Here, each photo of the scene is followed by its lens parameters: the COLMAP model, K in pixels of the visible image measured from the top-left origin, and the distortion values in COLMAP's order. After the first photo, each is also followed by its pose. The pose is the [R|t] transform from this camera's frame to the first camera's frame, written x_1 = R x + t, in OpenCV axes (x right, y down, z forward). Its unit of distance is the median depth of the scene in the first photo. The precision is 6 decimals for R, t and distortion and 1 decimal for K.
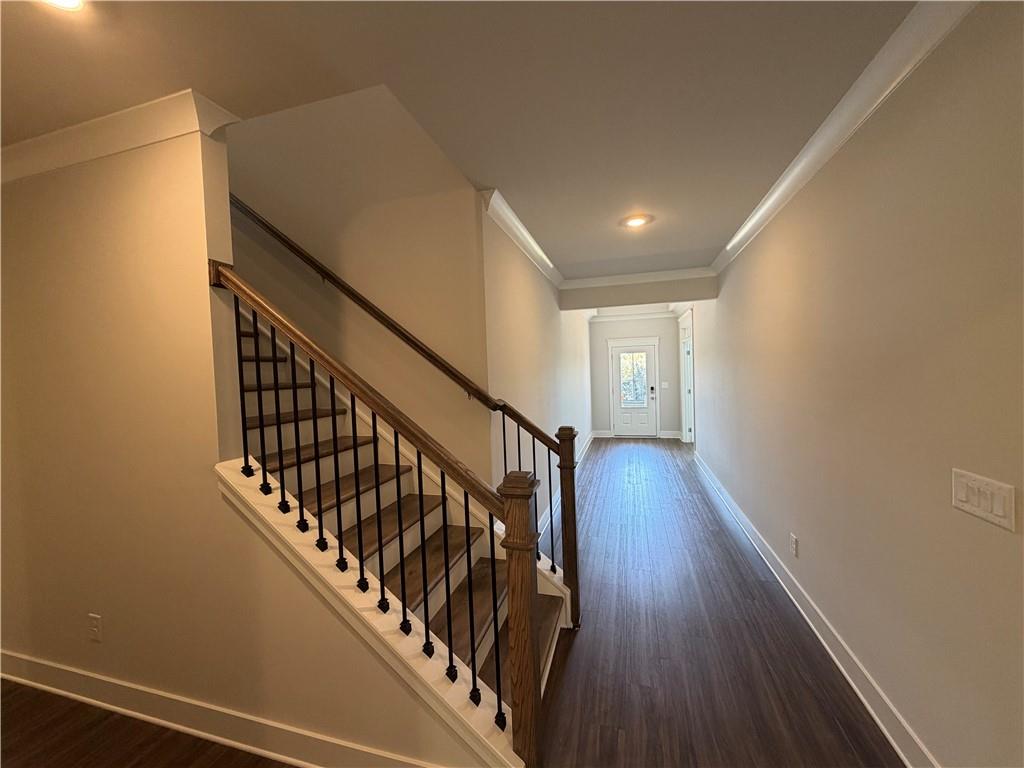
lens RADIAL K [[406.0, 0, 512.0], [0, 406.0, 384.0], [0, 0, 1]] dist [-0.001650, 0.000208]
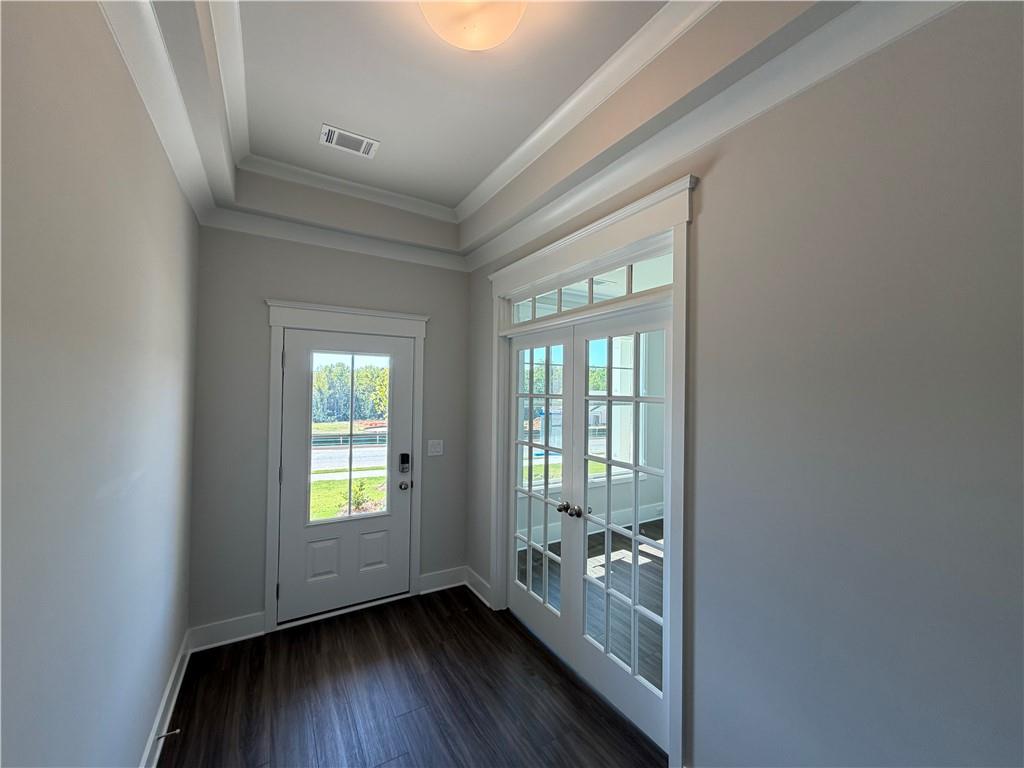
lens RADIAL K [[406.0, 0, 512.0], [0, 406.0, 384.0], [0, 0, 1]] dist [-0.001650, 0.000208]
pose [[0.685712, 0.048613, 0.726248, 0.149889], [-0.009812, 0.998294, -0.057558, -0.034257], [-0.727807, 0.032343, 0.685019, 0.686396]]
